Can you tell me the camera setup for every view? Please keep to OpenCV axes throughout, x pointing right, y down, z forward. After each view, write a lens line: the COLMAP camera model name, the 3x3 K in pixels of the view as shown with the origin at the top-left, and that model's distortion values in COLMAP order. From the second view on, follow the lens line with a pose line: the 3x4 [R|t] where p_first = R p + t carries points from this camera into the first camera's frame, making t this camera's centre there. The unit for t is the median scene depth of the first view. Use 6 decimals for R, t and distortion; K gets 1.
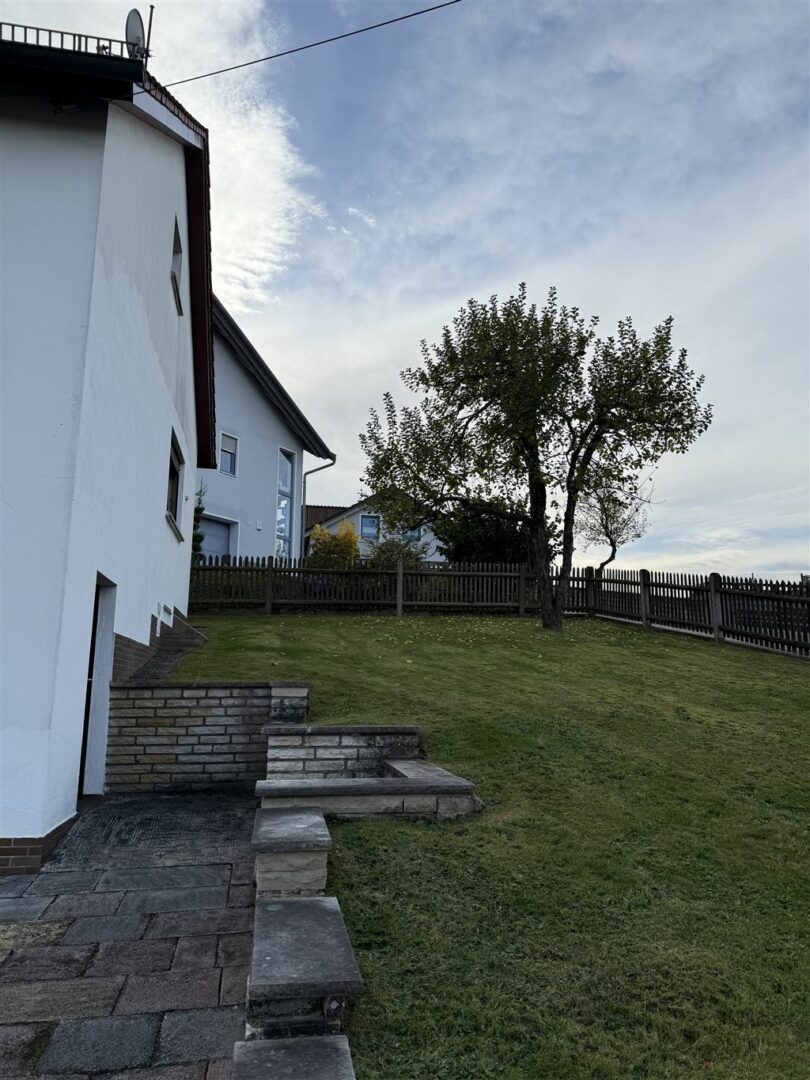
lens RADIAL K [[744.5, 0, 400.4], [0, 744.5, 540.0], [0, 0, 1]] dist [0.031517, -0.017462]
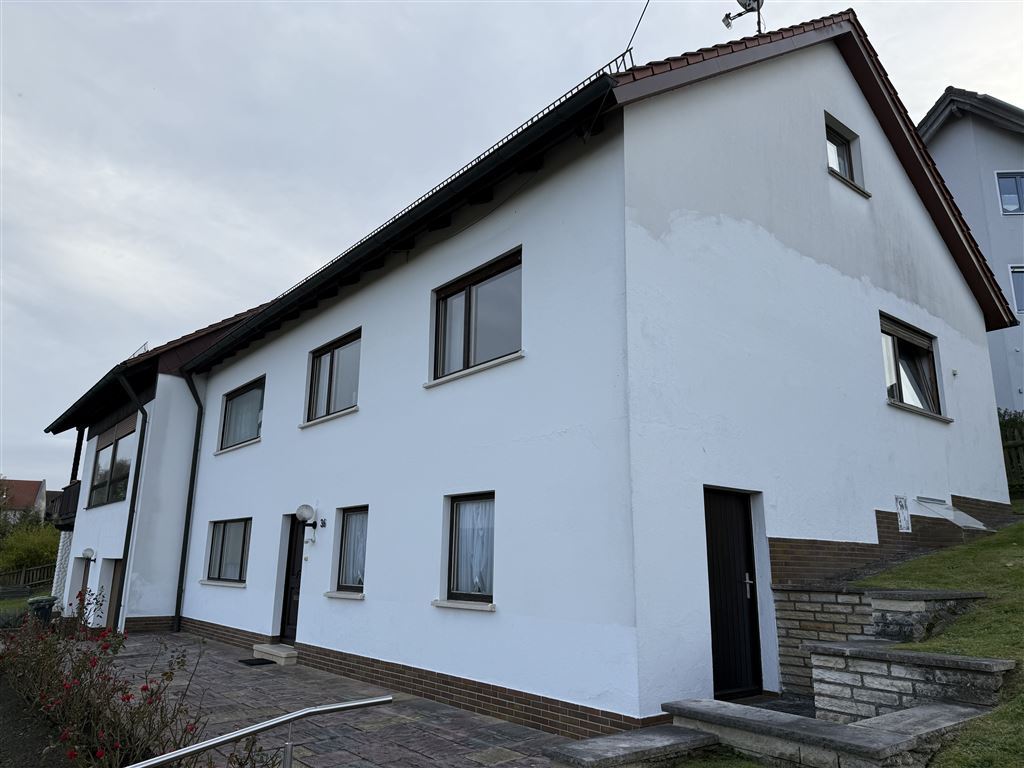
lens RADIAL K [[705.9, 0, 505.6], [0, 705.9, 386.9], [0, 0, 1]] dist [0.031517, -0.017462]
pose [[0.520658, -0.201601, -0.829622, 0.363912], [0.150853, 0.978155, -0.143022, 0.003839], [0.840332, -0.050685, 0.539697, 0.178248]]
